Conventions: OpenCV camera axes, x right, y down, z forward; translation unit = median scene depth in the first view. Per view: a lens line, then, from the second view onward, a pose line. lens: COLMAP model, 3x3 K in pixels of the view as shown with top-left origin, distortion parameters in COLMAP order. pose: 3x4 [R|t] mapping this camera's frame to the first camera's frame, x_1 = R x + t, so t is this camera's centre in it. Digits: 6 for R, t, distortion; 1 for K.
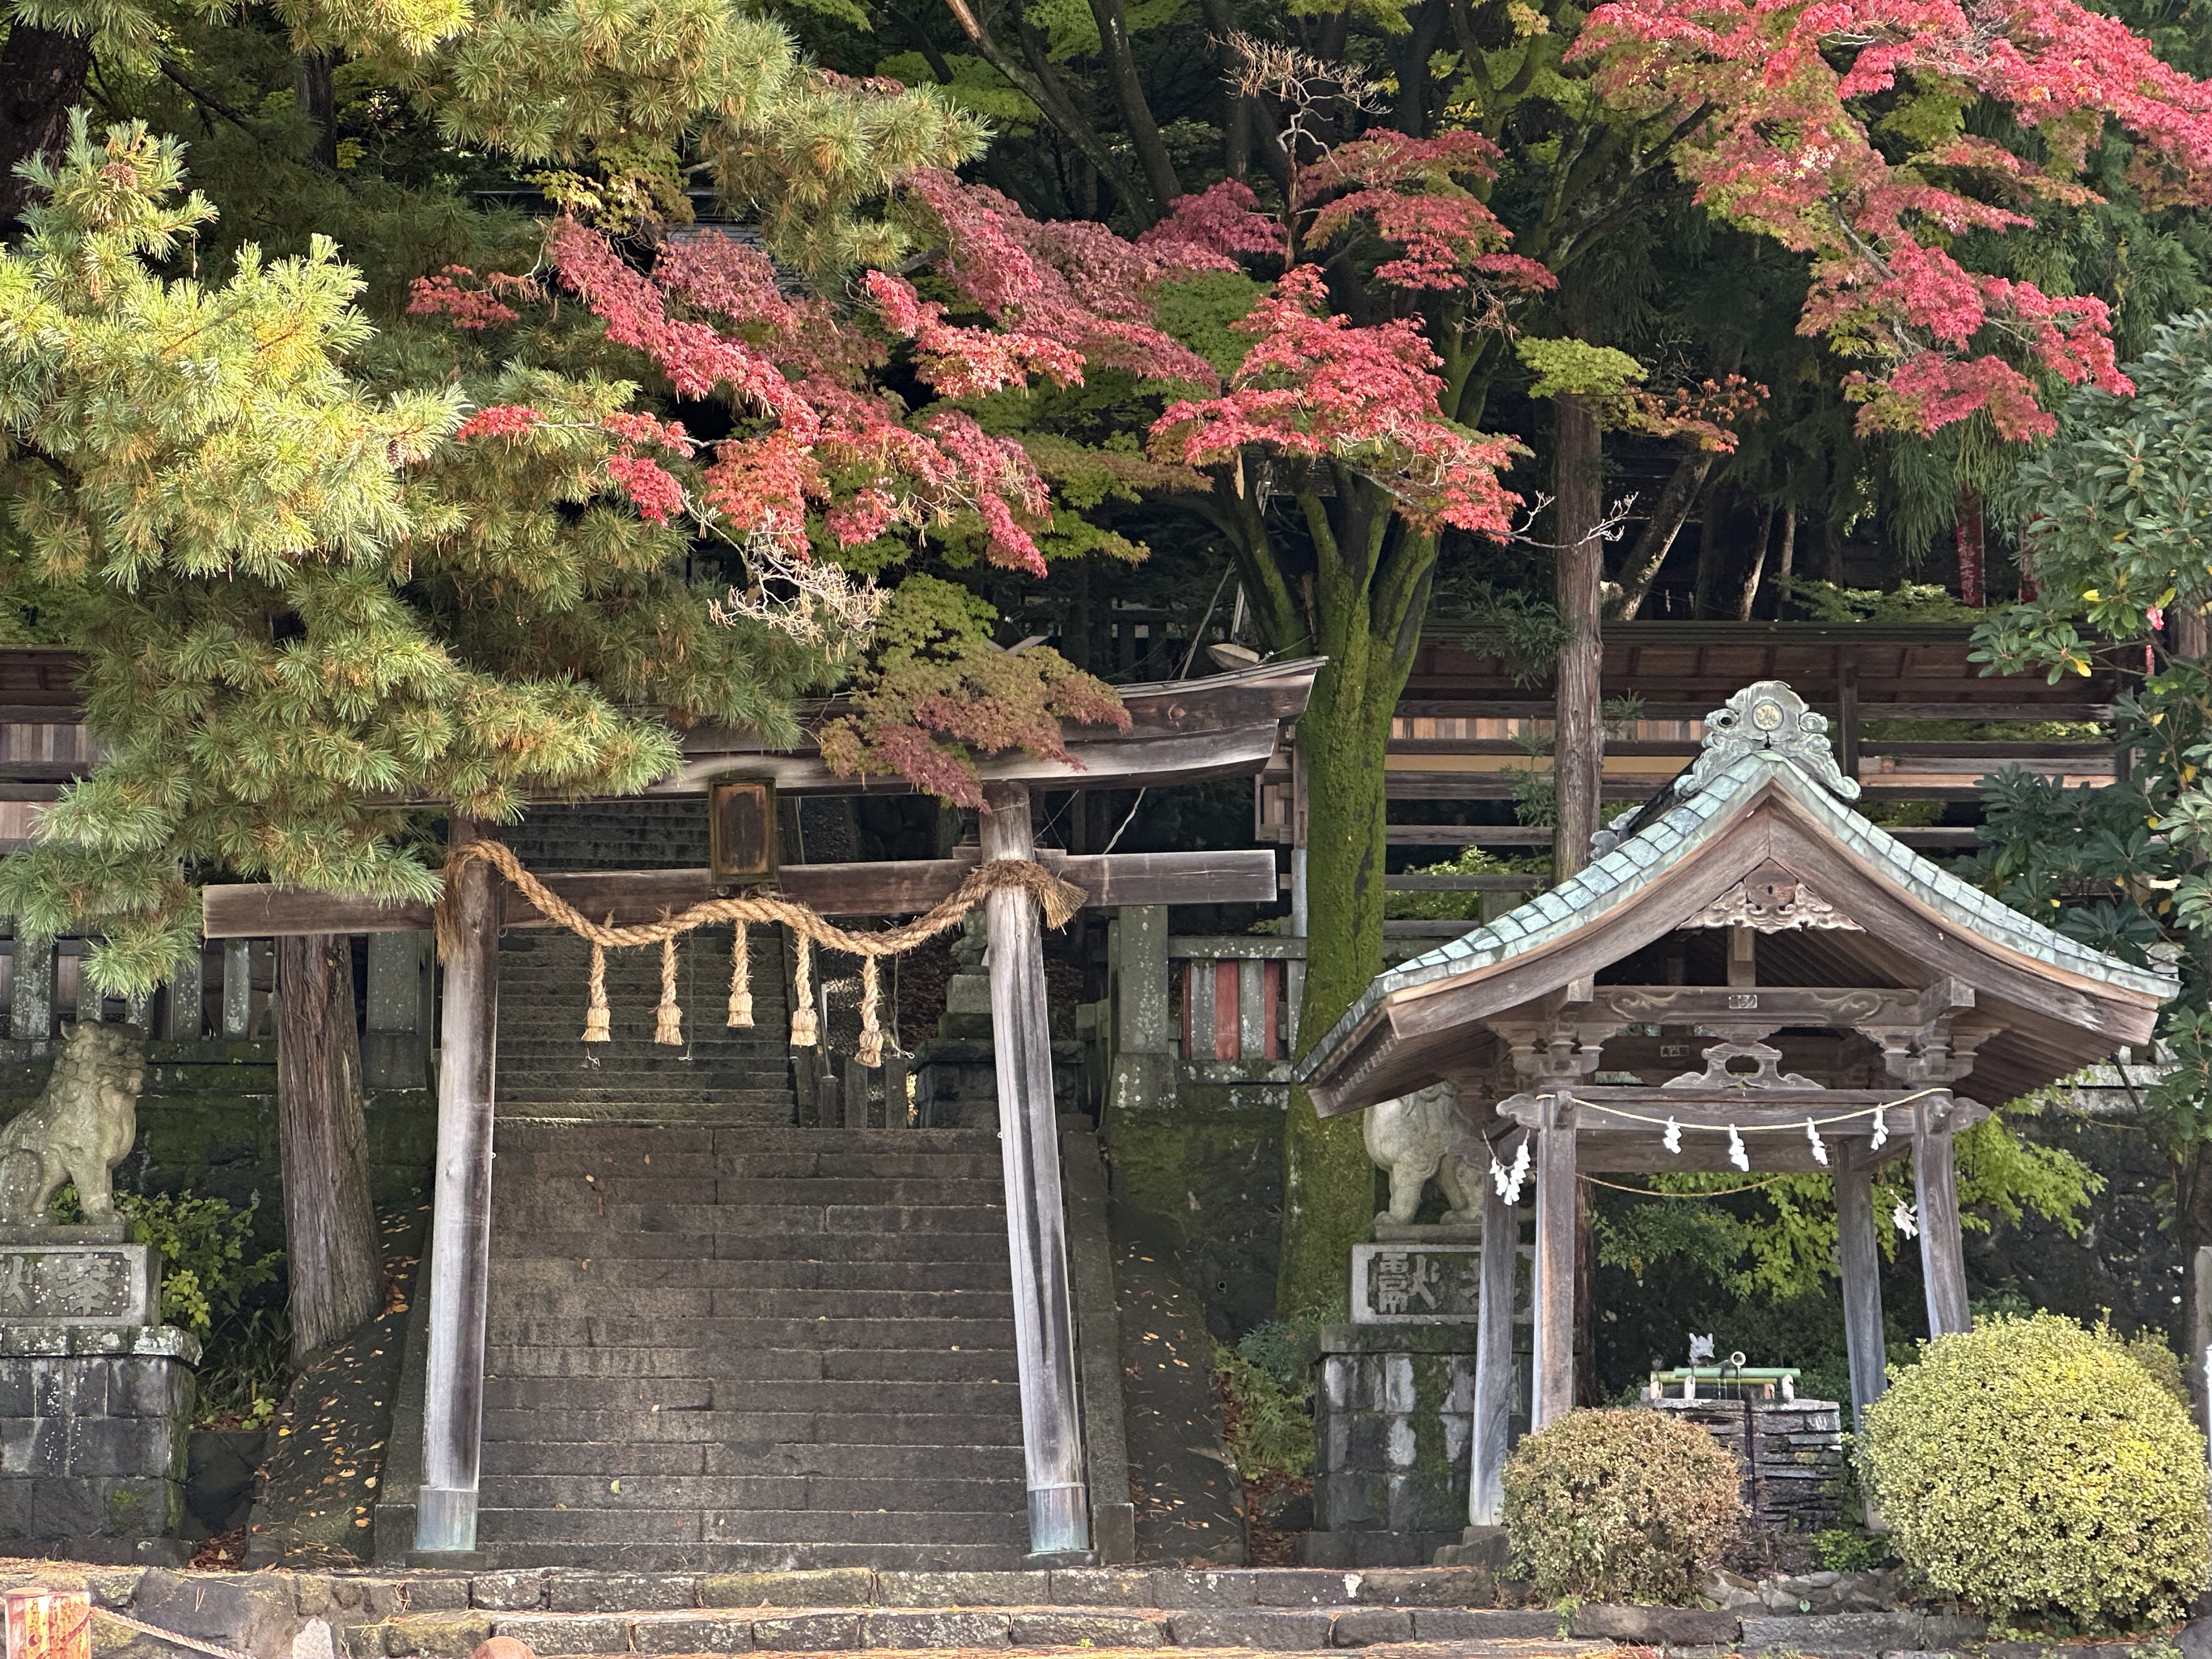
lens RADIAL K [[5749.7, 0, 1106.0], [0, 5749.7, 829.5], [0, 0, 1]] dist [-0.445203, 9.024318]
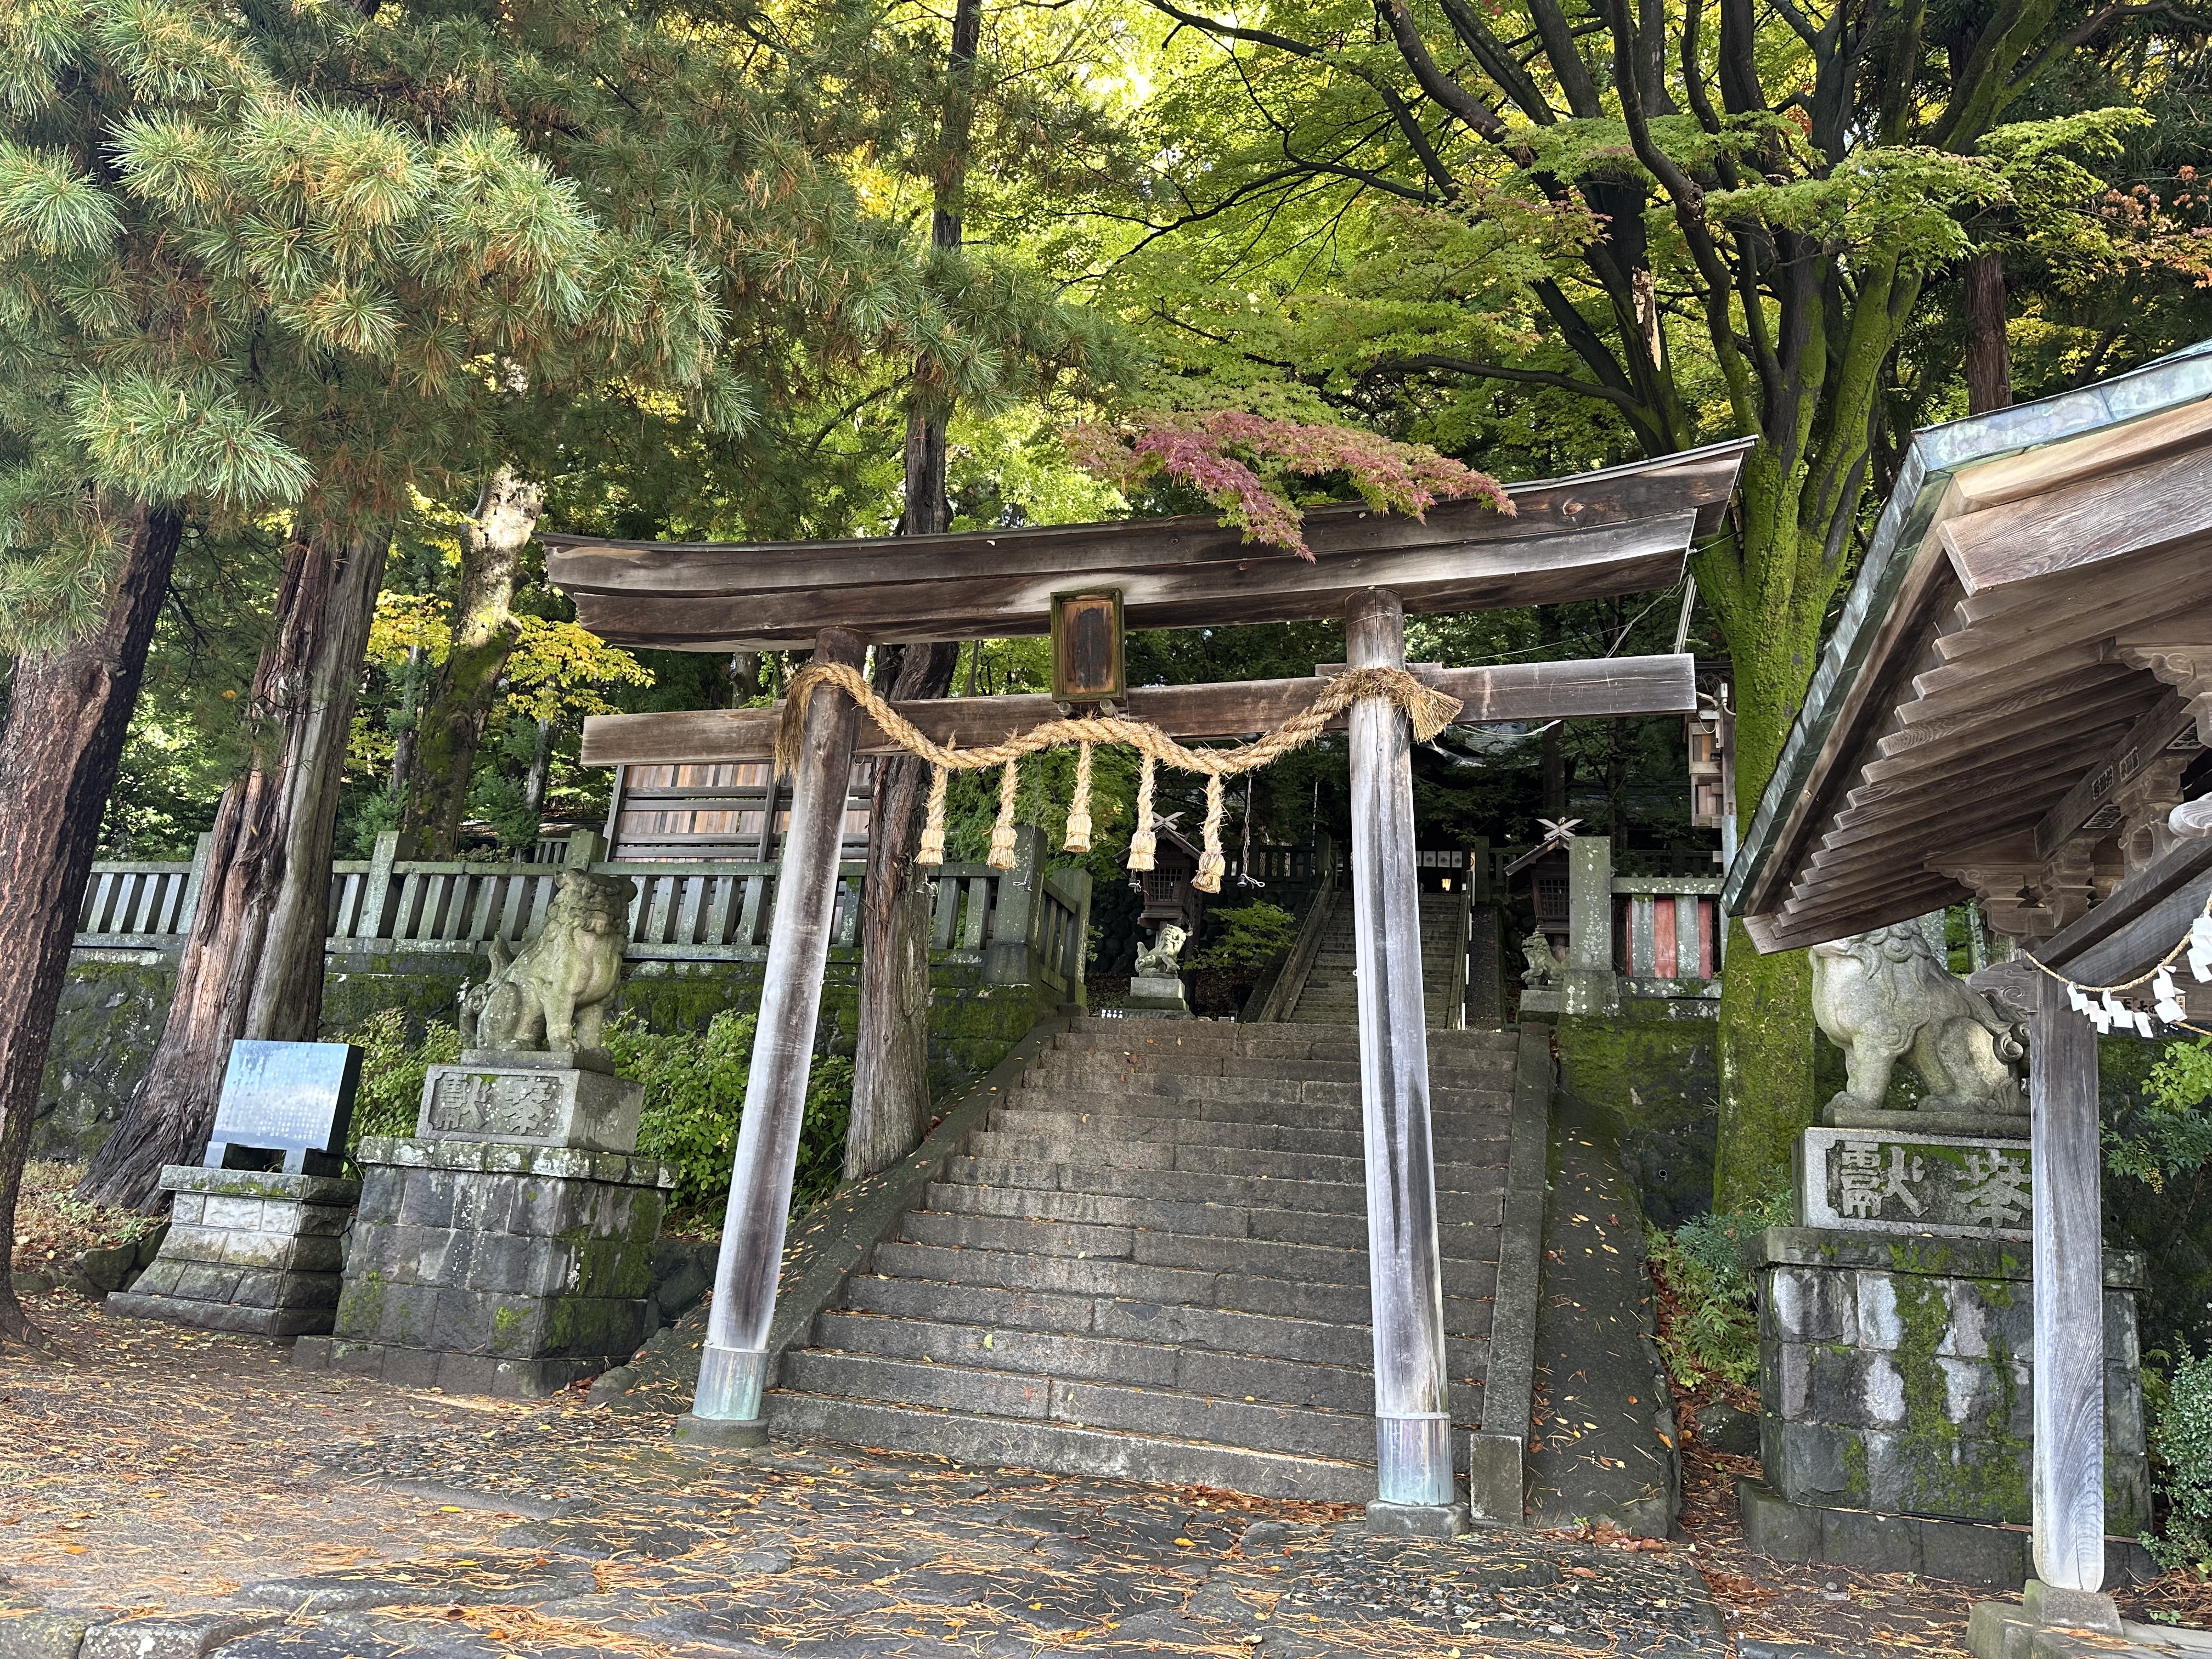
lens RADIAL K [[1532.3, 0, 1106.0], [0, 1532.3, 829.5], [0, 0, 1]] dist [0.118355, -0.215530]
pose [[0.939752, -0.014791, -0.341536, 0.025931], [-0.030050, 0.991622, -0.125630, 0.061809], [0.340533, 0.128325, 0.931434, 0.762974]]
